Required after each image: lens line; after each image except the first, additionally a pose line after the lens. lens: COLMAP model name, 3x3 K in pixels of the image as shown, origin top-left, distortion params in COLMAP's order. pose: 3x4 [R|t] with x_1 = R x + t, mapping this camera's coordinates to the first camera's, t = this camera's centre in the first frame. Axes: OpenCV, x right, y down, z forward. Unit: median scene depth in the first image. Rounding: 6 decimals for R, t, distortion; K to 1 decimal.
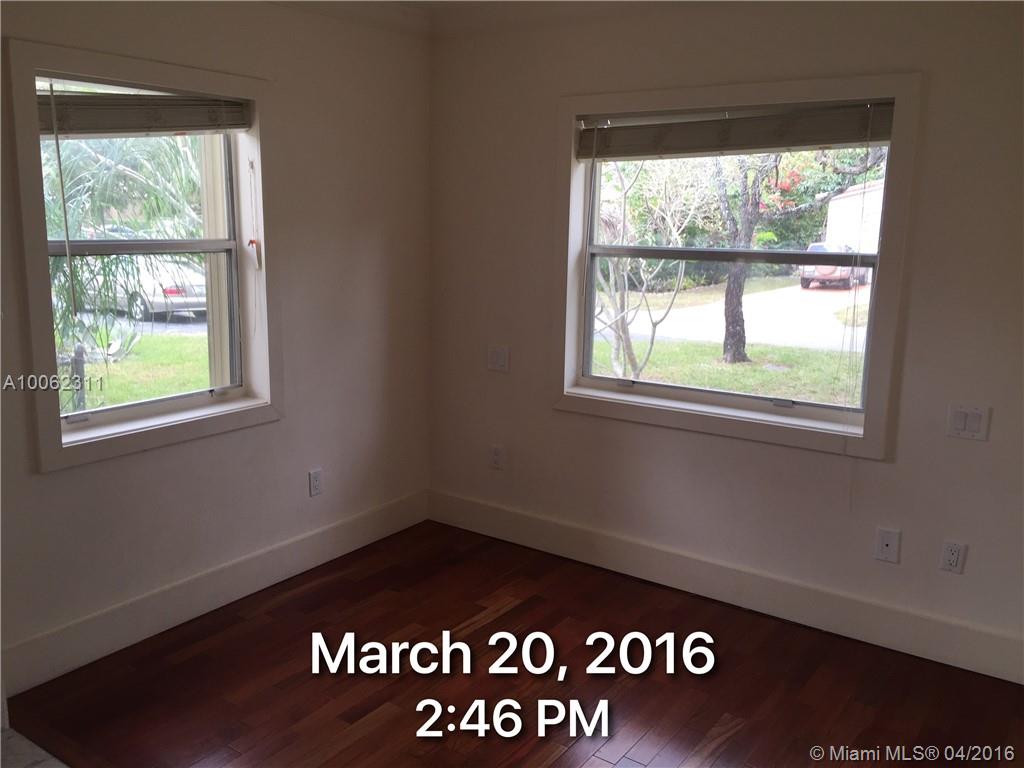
lens RADIAL K [[885.0, 0, 508.5], [0, 885.0, 375.8], [0, 0, 1]] dist [0.076768, -0.104150]
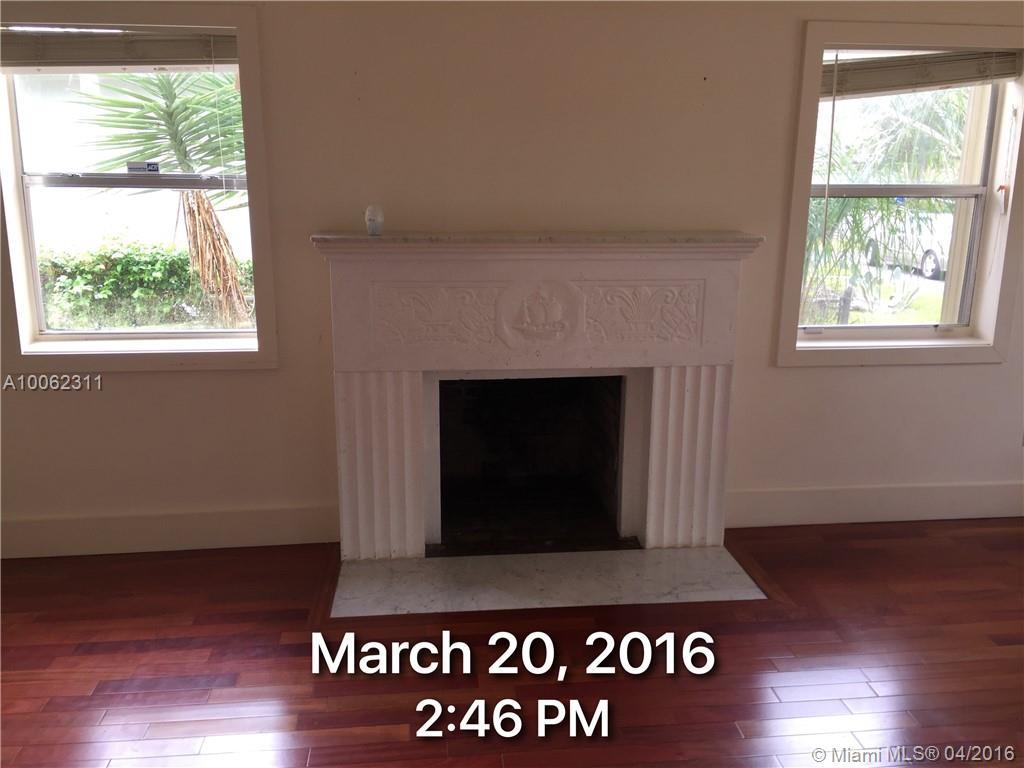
lens RADIAL K [[850.7, 0, 514.8], [0, 850.7, 362.5], [0, 0, 1]] dist [0.143468, -0.222146]
pose [[0.663086, 0.152555, -0.732833, 0.107035], [-0.127993, 0.987701, 0.089801, 0.031373], [0.737519, 0.034252, 0.674457, -0.087029]]
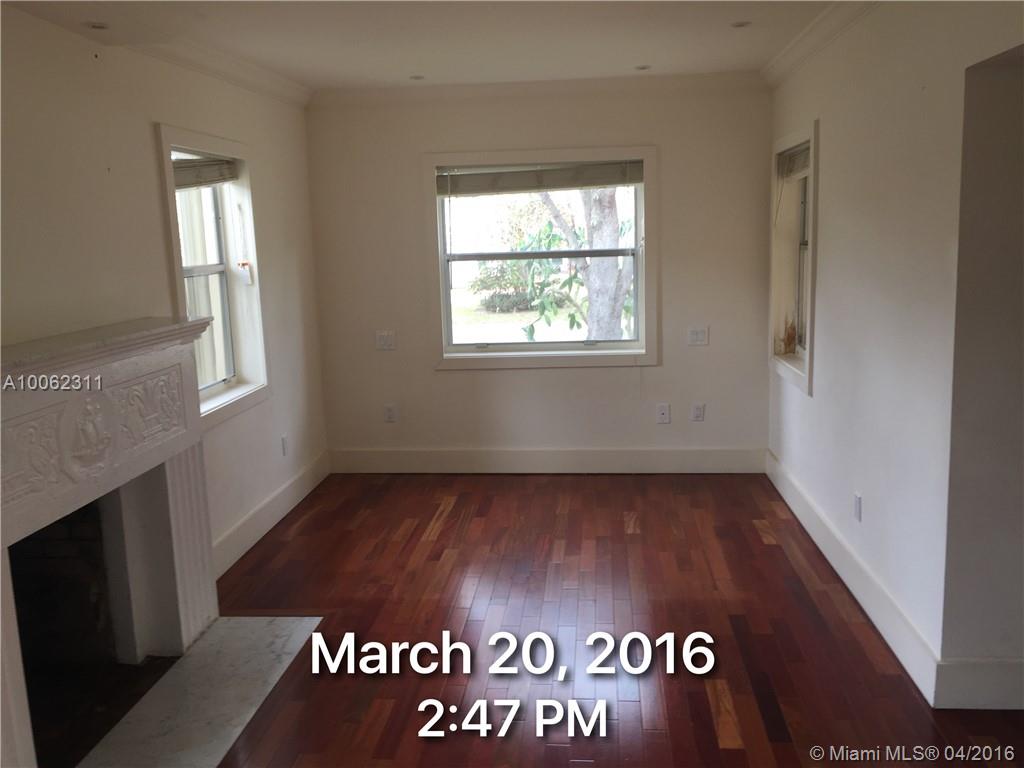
lens RADIAL K [[850.7, 0, 514.8], [0, 850.7, 362.5], [0, 0, 1]] dist [0.143468, -0.222146]
pose [[0.874973, -0.118647, 0.469409, -0.555521], [0.132508, 0.991176, 0.003534, 0.043107], [-0.465686, 0.059108, 0.882974, -0.313738]]
